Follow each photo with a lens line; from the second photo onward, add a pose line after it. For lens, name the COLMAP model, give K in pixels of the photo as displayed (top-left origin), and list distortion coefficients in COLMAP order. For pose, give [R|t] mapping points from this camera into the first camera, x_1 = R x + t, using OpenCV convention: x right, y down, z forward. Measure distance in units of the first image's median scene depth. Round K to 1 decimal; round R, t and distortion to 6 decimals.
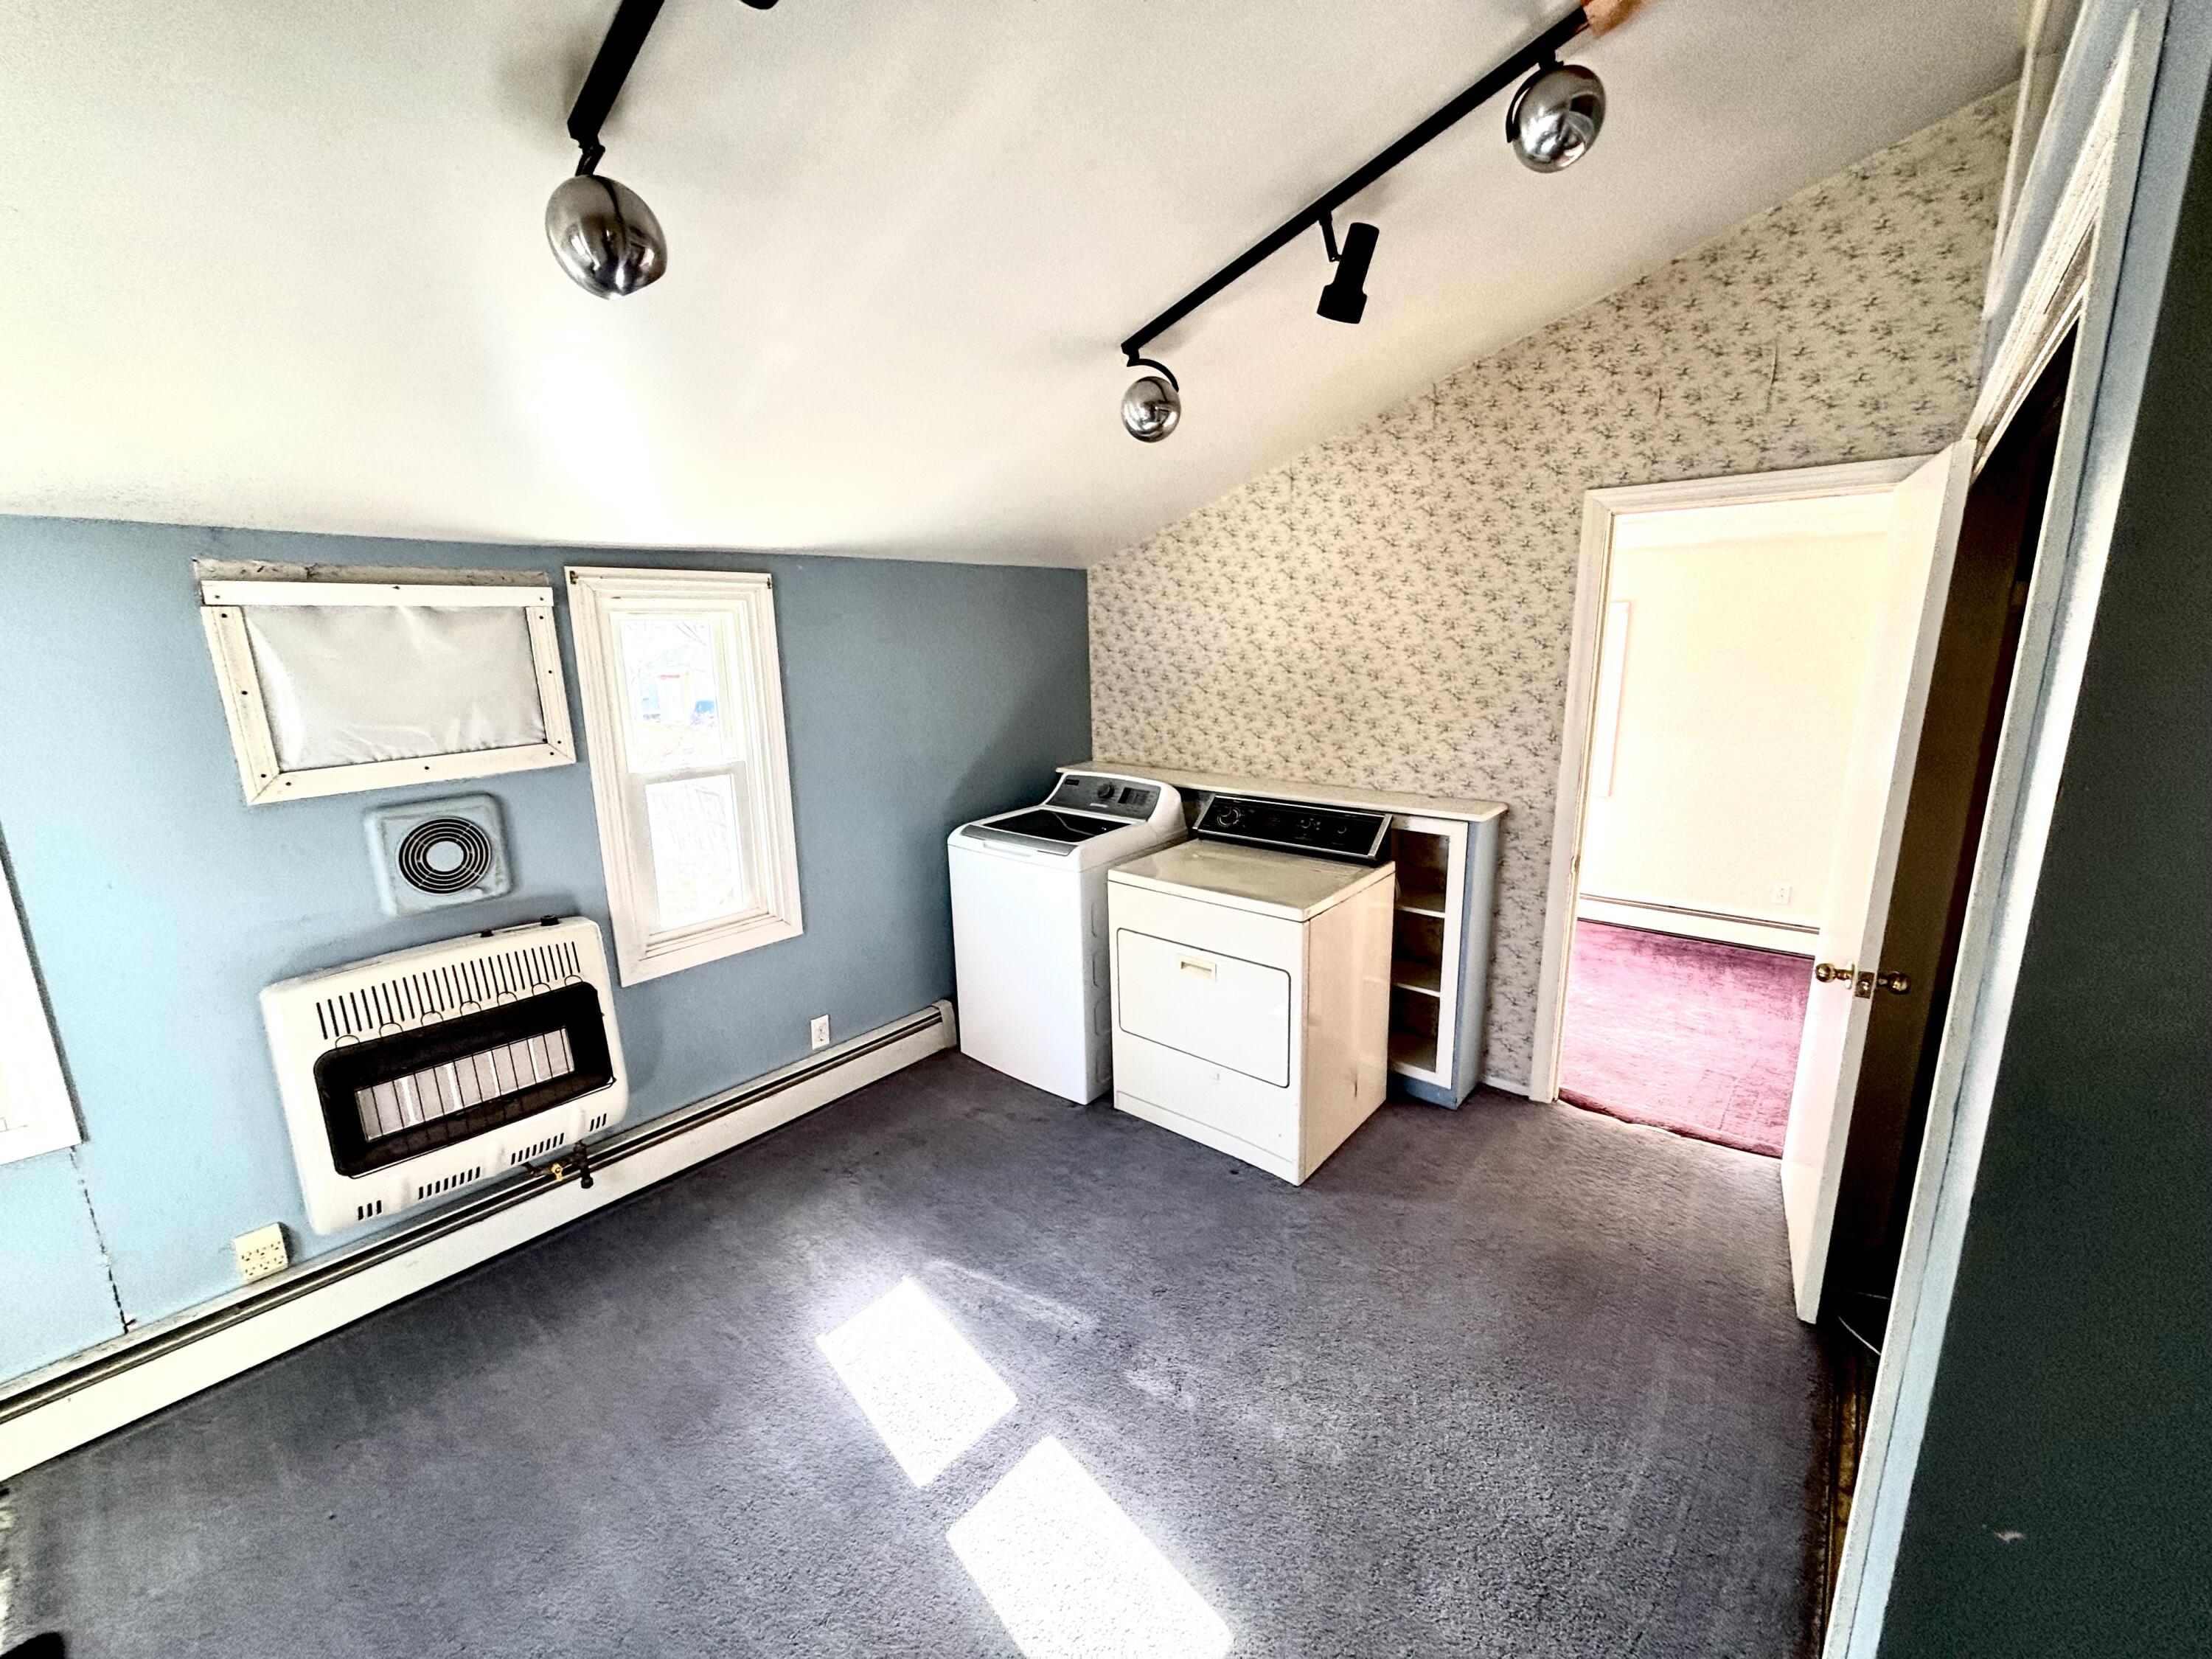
lens RADIAL K [[894.5, 0, 1106.4], [0, 894.5, 825.0], [0, 0, 1]] dist [0.002654, 0.000178]
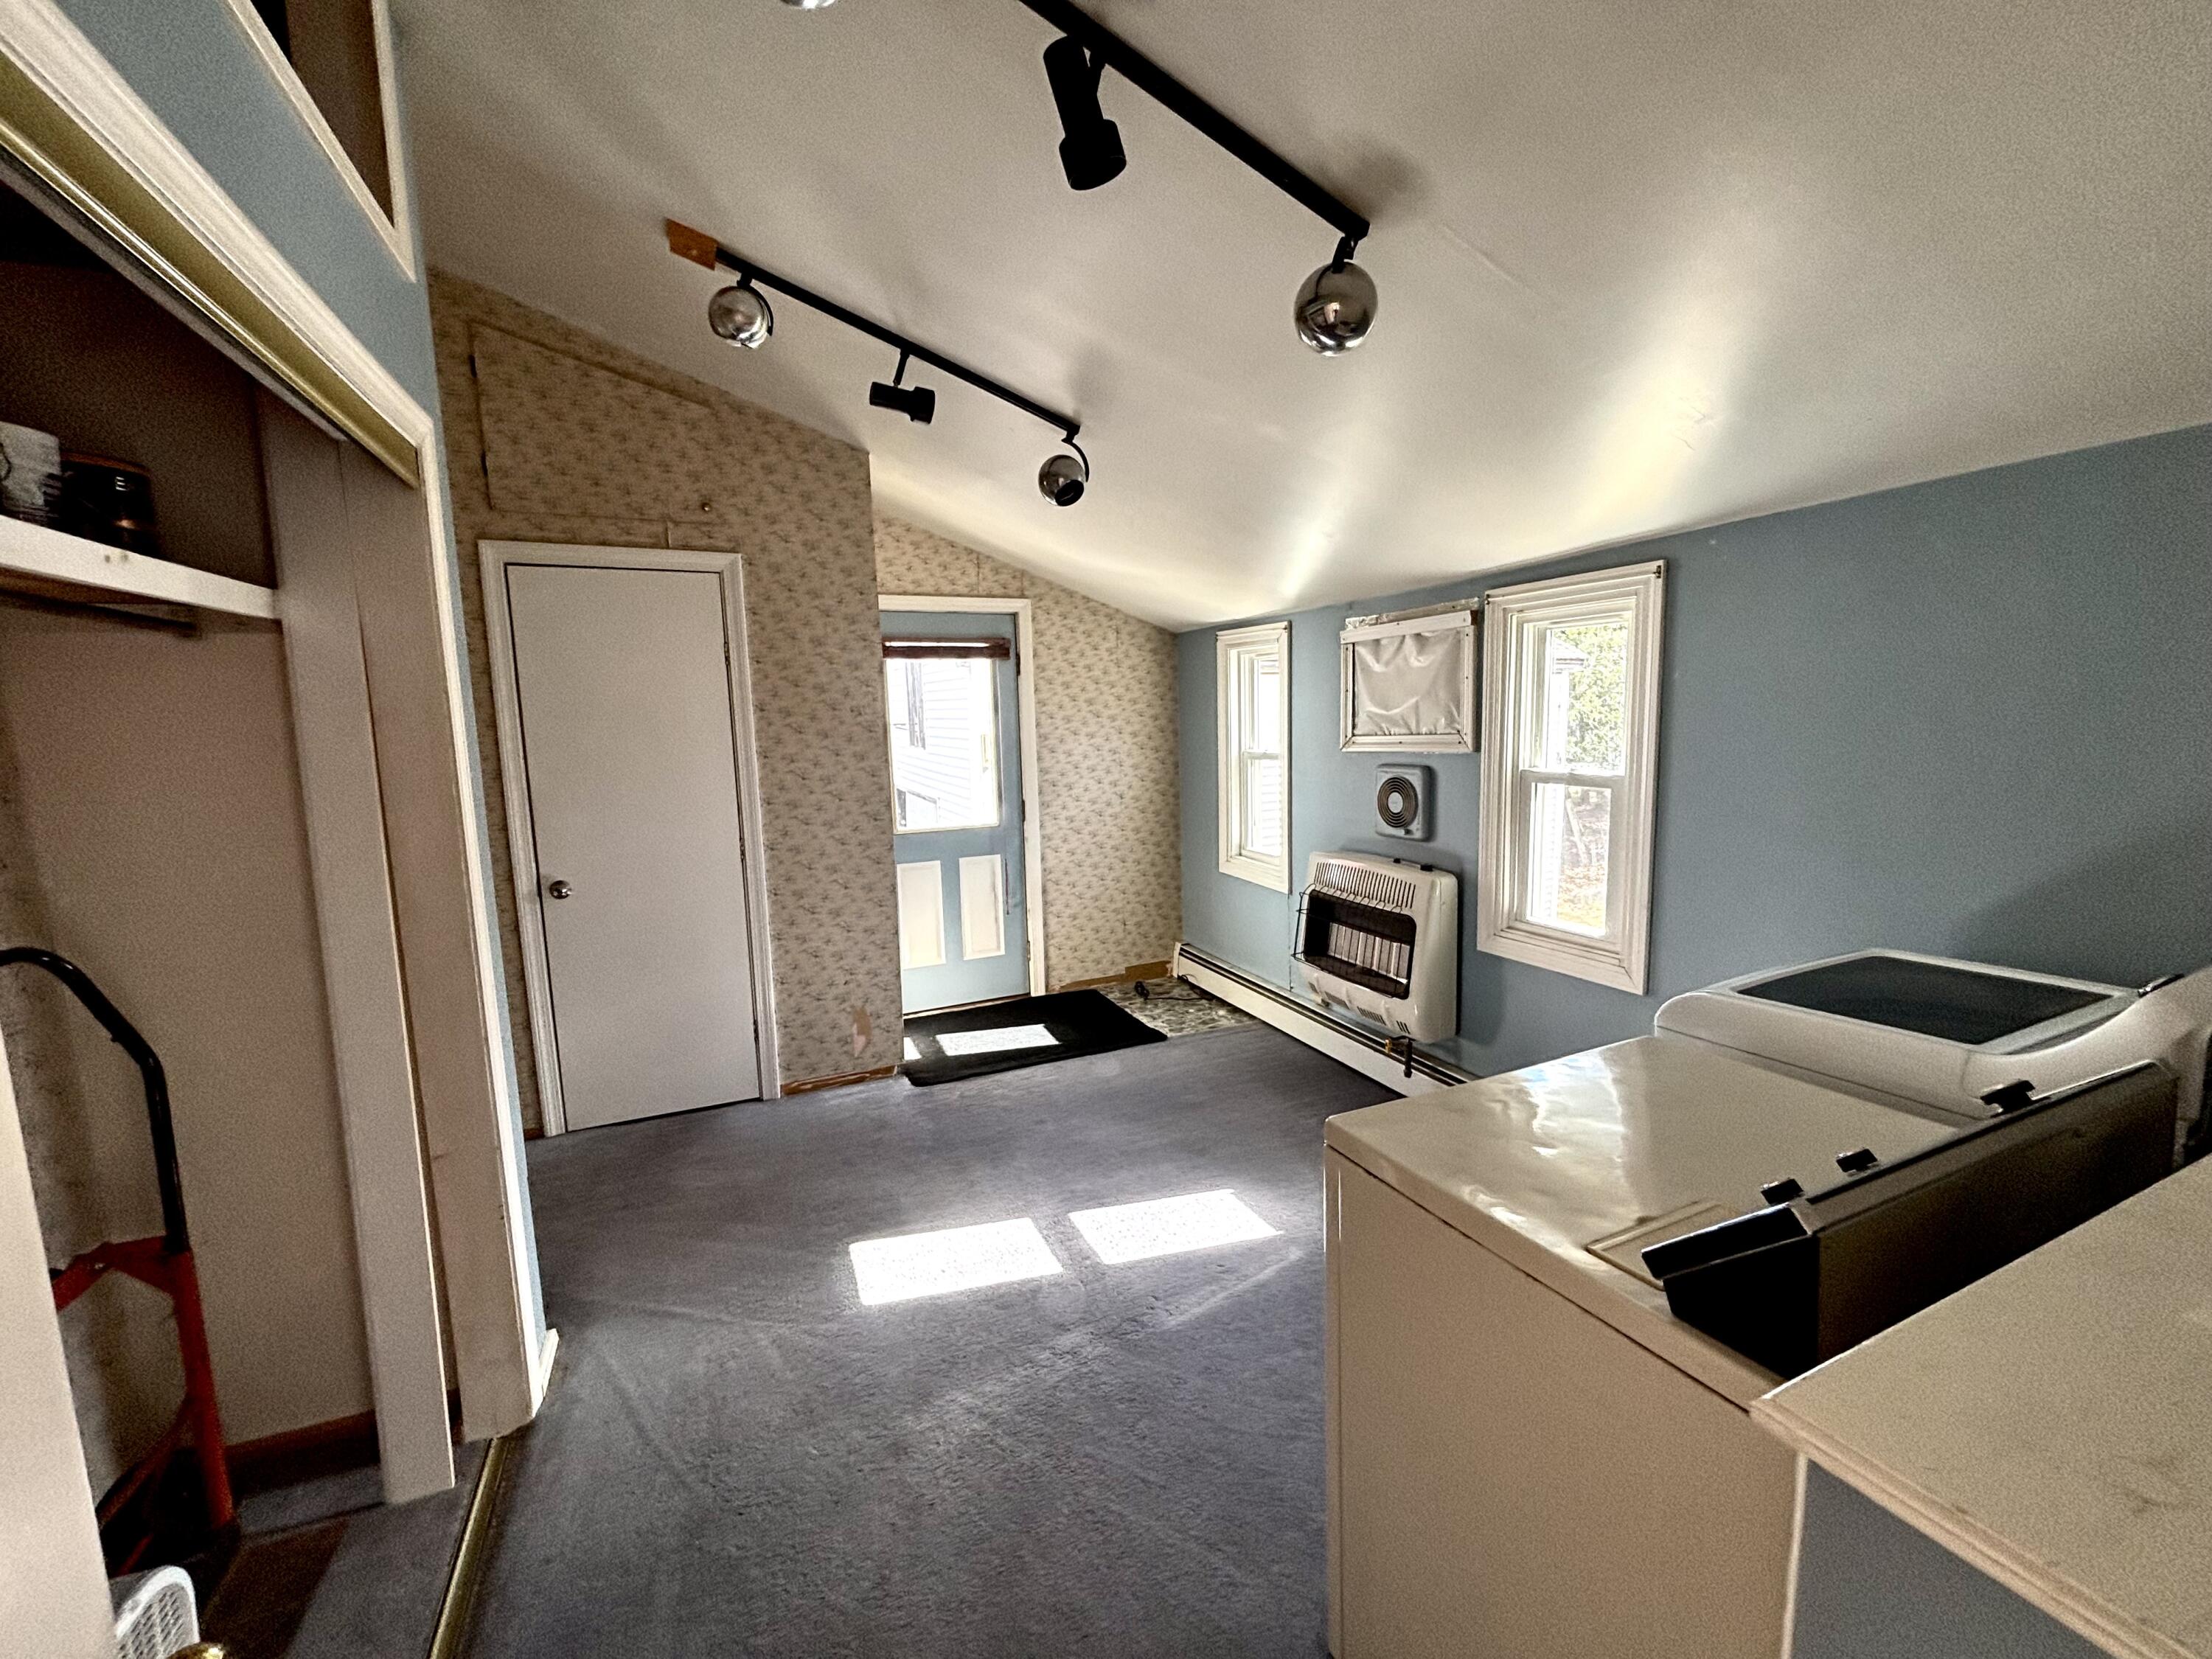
lens RADIAL K [[894.5, 0, 1106.4], [0, 894.5, 825.0], [0, 0, 1]] dist [0.002654, 0.000178]
pose [[-0.424403, 0.133679, -0.895551, 0.786094], [-0.163358, 0.961509, 0.220940, -0.175578], [0.890616, 0.240063, -0.386230, 1.141420]]
